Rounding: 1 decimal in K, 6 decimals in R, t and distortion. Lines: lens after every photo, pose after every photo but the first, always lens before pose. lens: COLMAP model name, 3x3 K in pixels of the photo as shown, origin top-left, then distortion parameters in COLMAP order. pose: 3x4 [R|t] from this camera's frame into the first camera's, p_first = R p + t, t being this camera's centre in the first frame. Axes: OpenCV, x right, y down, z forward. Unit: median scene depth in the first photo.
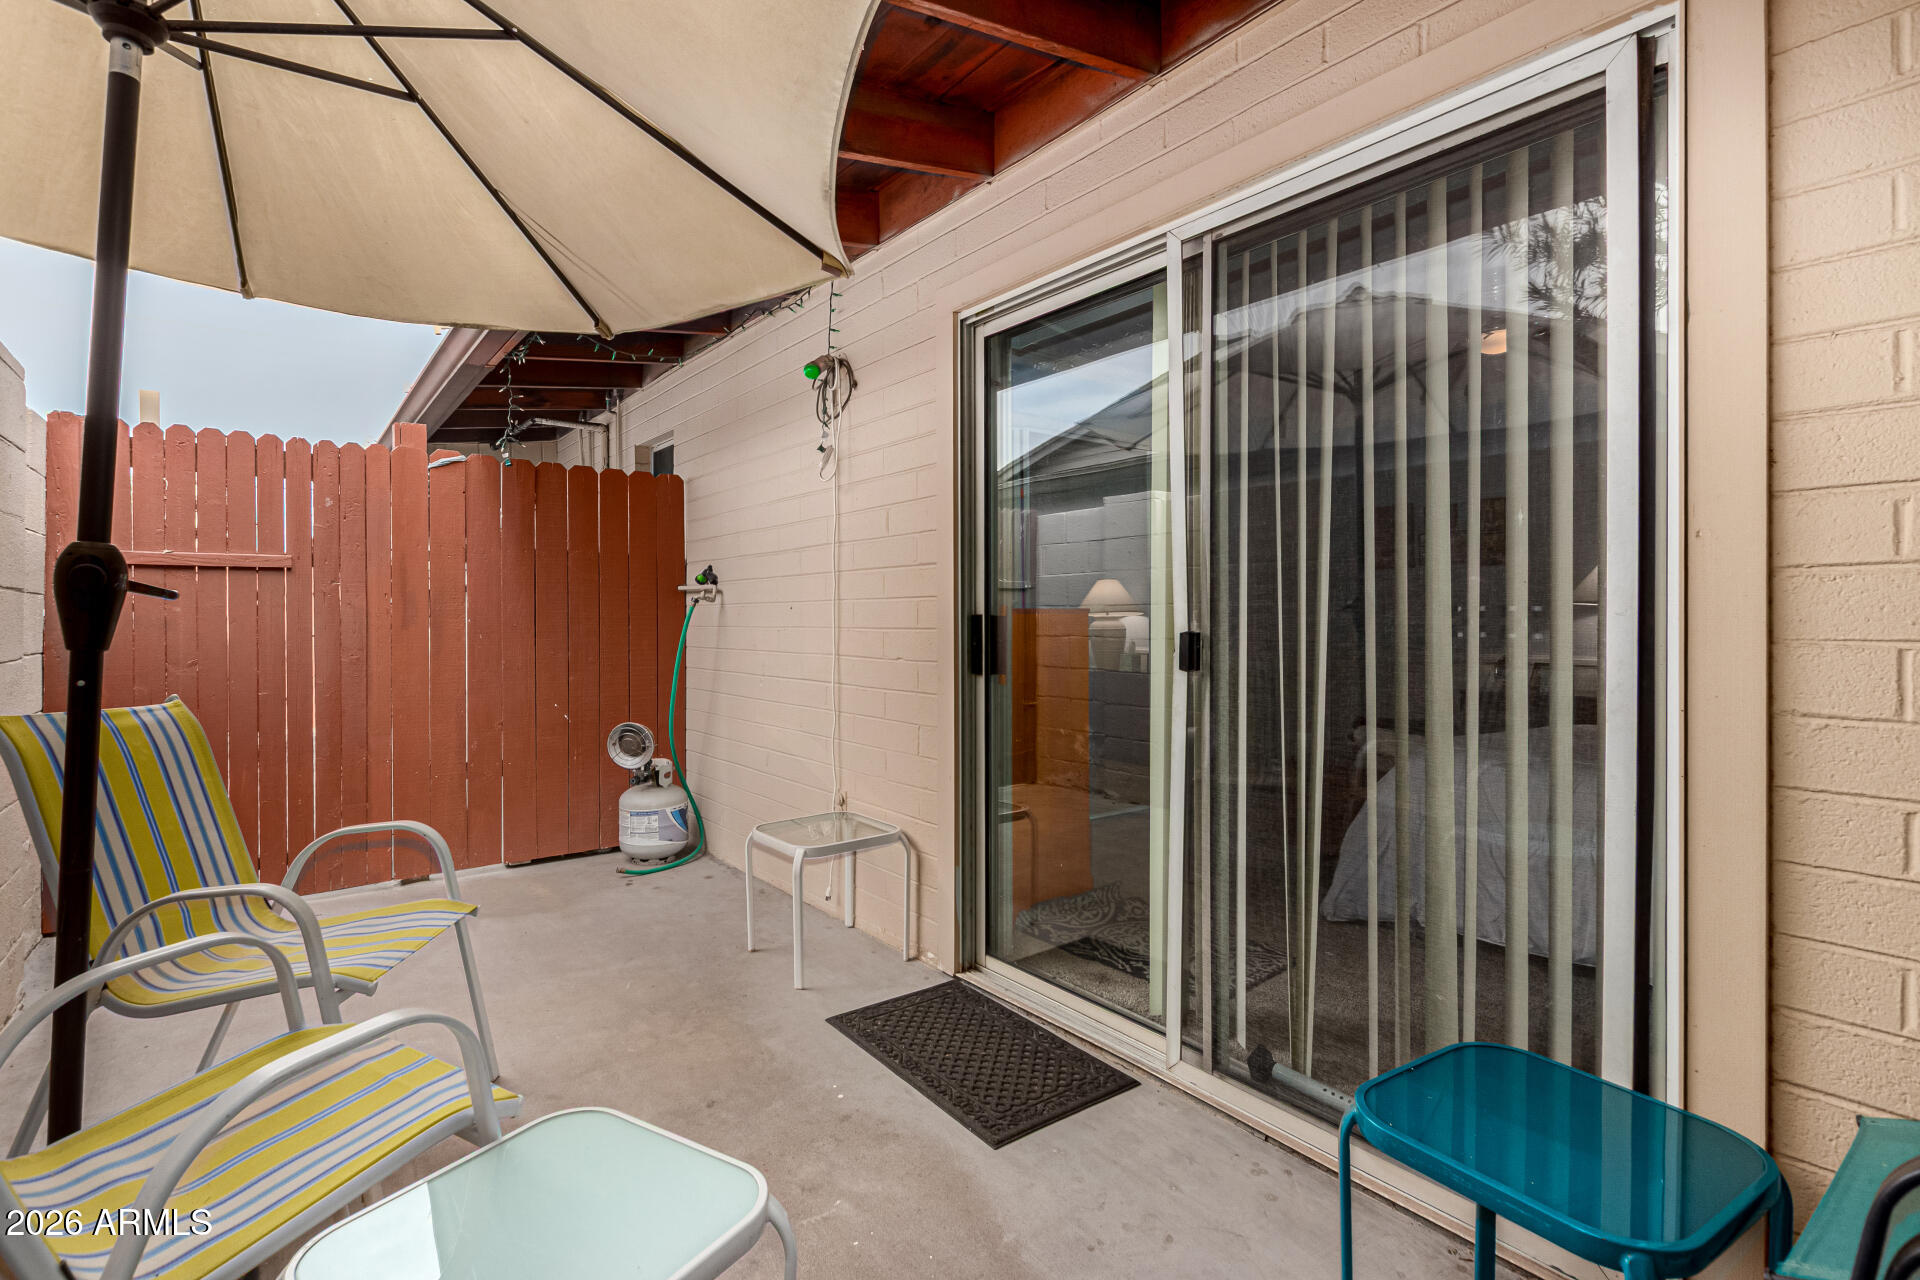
lens RADIAL K [[889.1, 0, 957.8], [0, 889.1, 631.7], [0, 0, 1]] dist [0.008087, -0.002413]
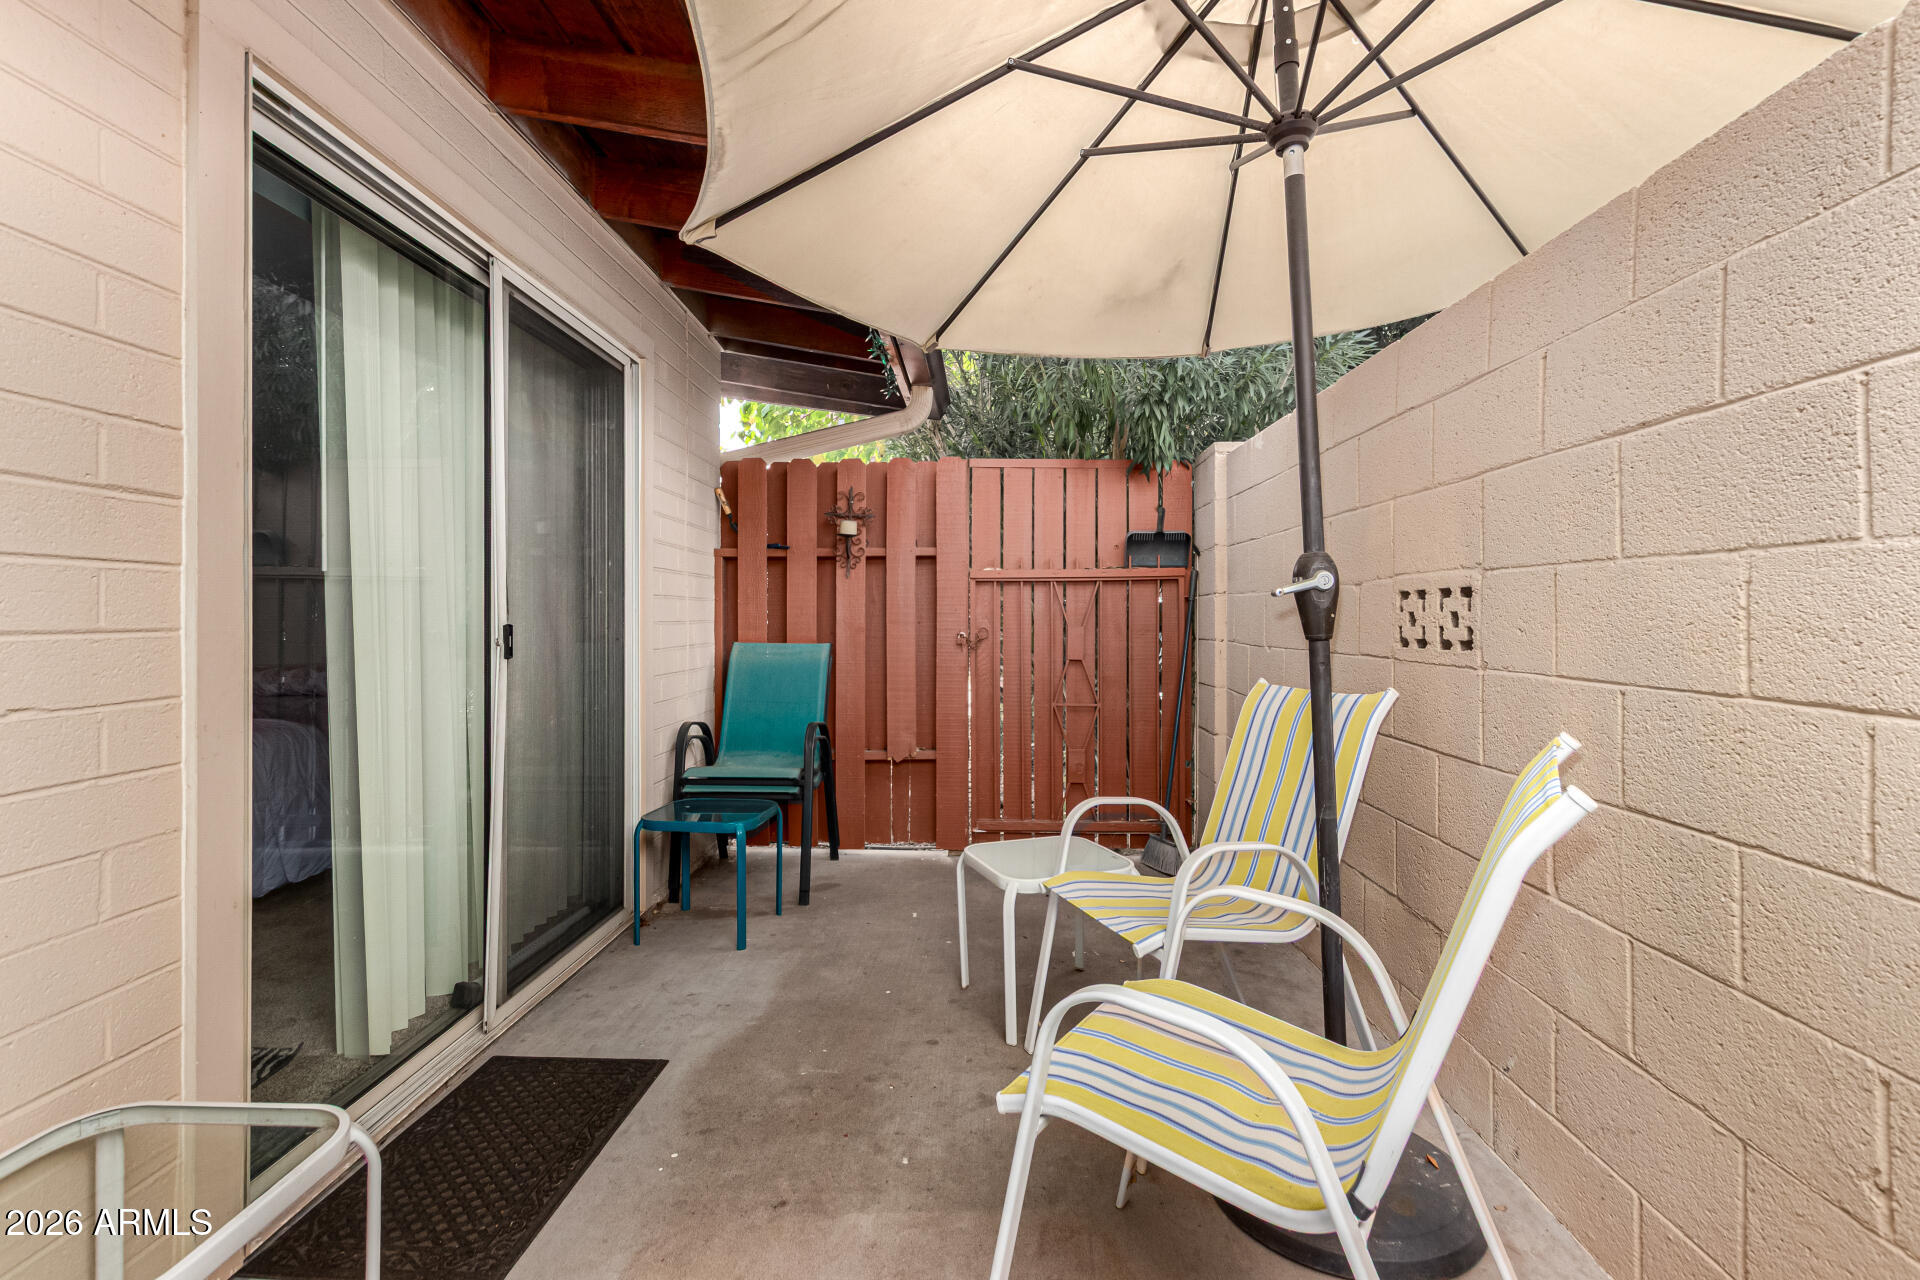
lens RADIAL K [[889.1, 0, 956.7], [0, 889.1, 625.2], [0, 0, 1]] dist [0.008087, -0.002413]
pose [[-0.773478, -0.008398, 0.633768, -1.026178], [0.002297, 0.999869, 0.016052, -0.018544], [-0.633819, 0.013871, -0.773357, 1.705743]]
